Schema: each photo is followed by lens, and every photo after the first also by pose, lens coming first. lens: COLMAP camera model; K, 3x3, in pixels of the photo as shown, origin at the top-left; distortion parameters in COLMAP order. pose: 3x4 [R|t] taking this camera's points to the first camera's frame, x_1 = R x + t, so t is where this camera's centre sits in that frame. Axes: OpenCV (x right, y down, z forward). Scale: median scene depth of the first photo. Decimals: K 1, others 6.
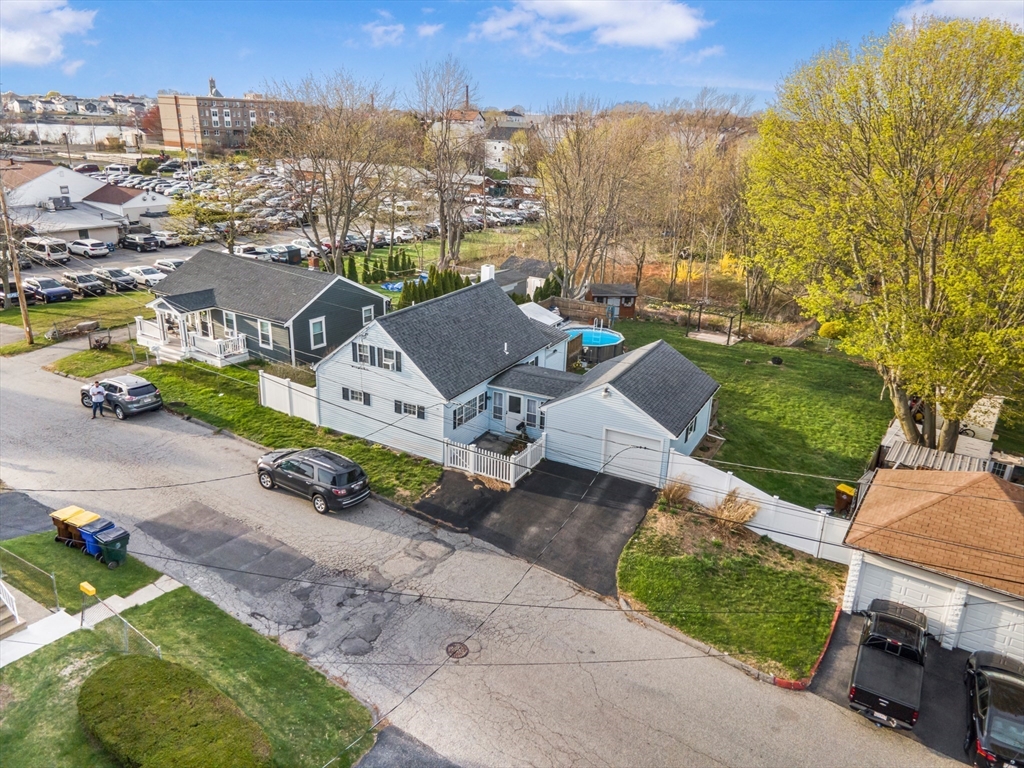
lens RADIAL K [[750.2, 0, 512.0], [0, 750.2, 384.0], [0, 0, 1]] dist [-0.006197, 0.075718]
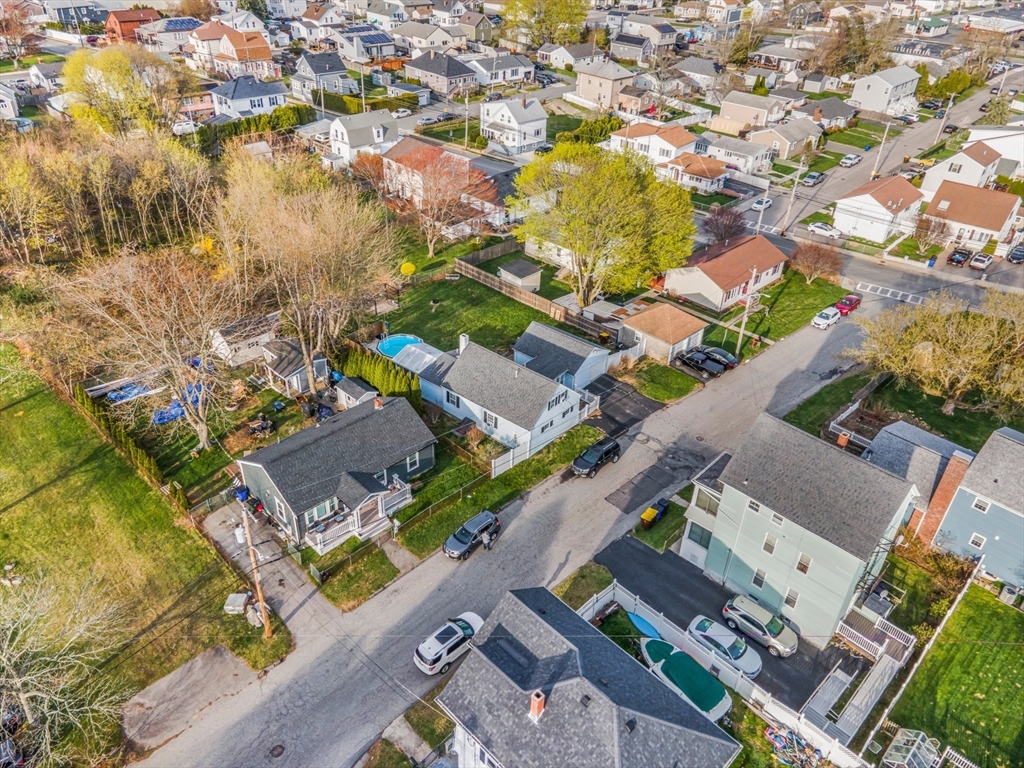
lens RADIAL K [[750.2, 0, 512.0], [0, 750.2, 384.0], [0, 0, 1]] dist [-0.006197, 0.075718]
pose [[0.200081, -0.564100, 0.801099, -1.961984], [0.297972, 0.813936, 0.498719, -1.216027], [-0.933370, 0.138921, 0.330939, 0.513907]]
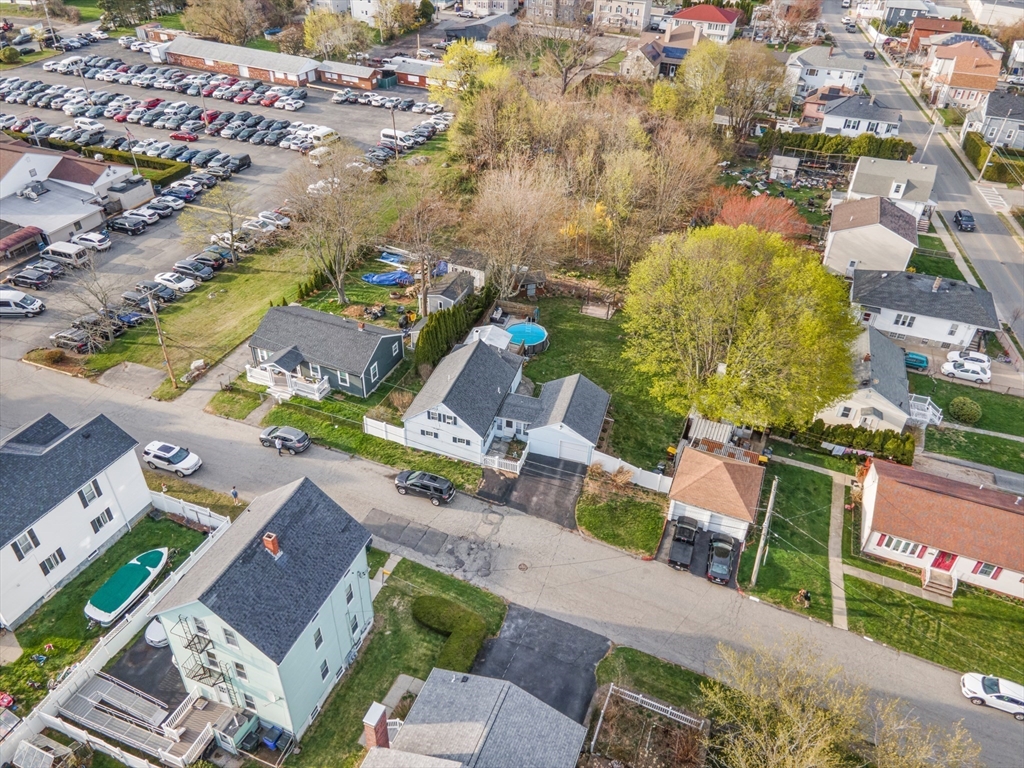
lens RADIAL K [[750.2, 0, 512.0], [0, 750.2, 384.0], [0, 0, 1]] dist [-0.006197, 0.075718]
pose [[0.979450, -0.120550, 0.161693, -0.343210], [0.068214, 0.952467, 0.296906, -0.763624], [-0.189800, -0.279775, 0.941117, -0.928991]]
